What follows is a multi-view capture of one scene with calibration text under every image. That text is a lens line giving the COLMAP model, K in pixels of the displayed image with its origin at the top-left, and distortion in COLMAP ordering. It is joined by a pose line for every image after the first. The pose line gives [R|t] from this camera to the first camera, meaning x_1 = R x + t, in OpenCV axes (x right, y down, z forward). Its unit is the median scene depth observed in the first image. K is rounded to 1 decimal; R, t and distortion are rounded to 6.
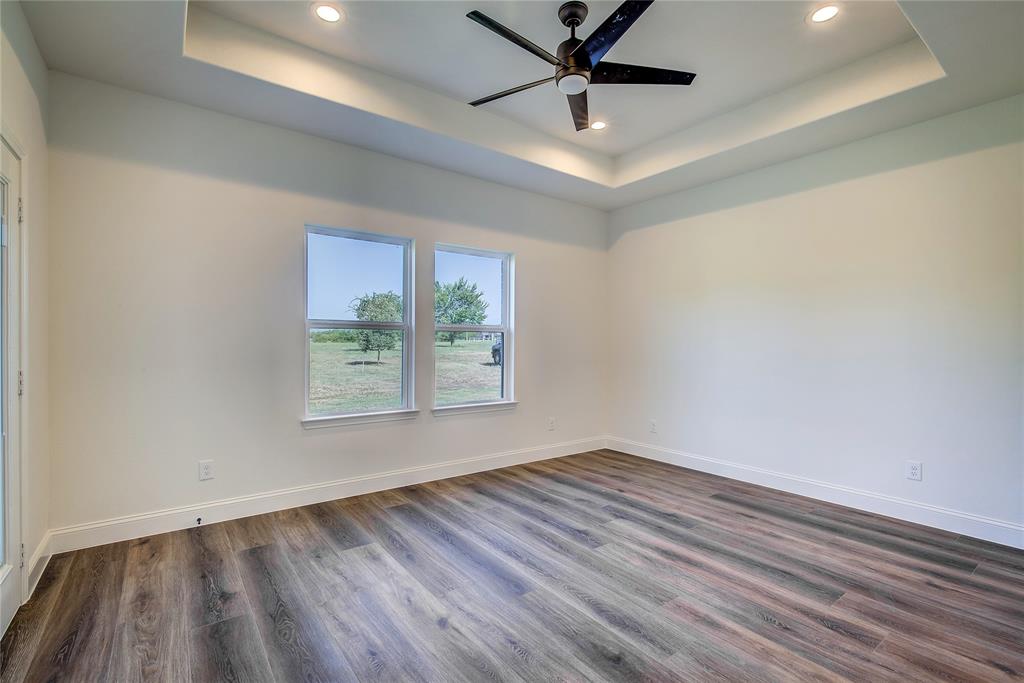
lens RADIAL K [[467.0, 0, 508.3], [0, 467.0, 339.1], [0, 0, 1]] dist [0.006825, 0.000239]
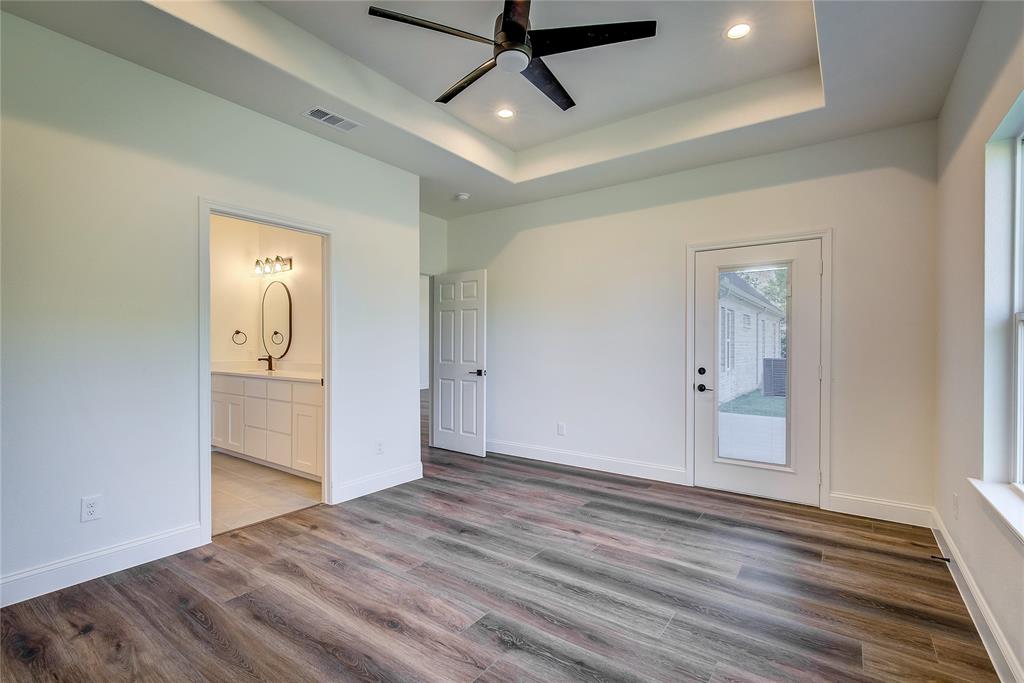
lens RADIAL K [[467.0, 0, 511.1], [0, 467.0, 345.7], [0, 0, 1]] dist [0.006825, 0.000239]
pose [[-0.952908, -0.010197, -0.303087, 0.446750], [-0.008205, 0.999936, -0.007844, 0.020488], [0.303147, -0.004988, -0.952931, 2.039086]]
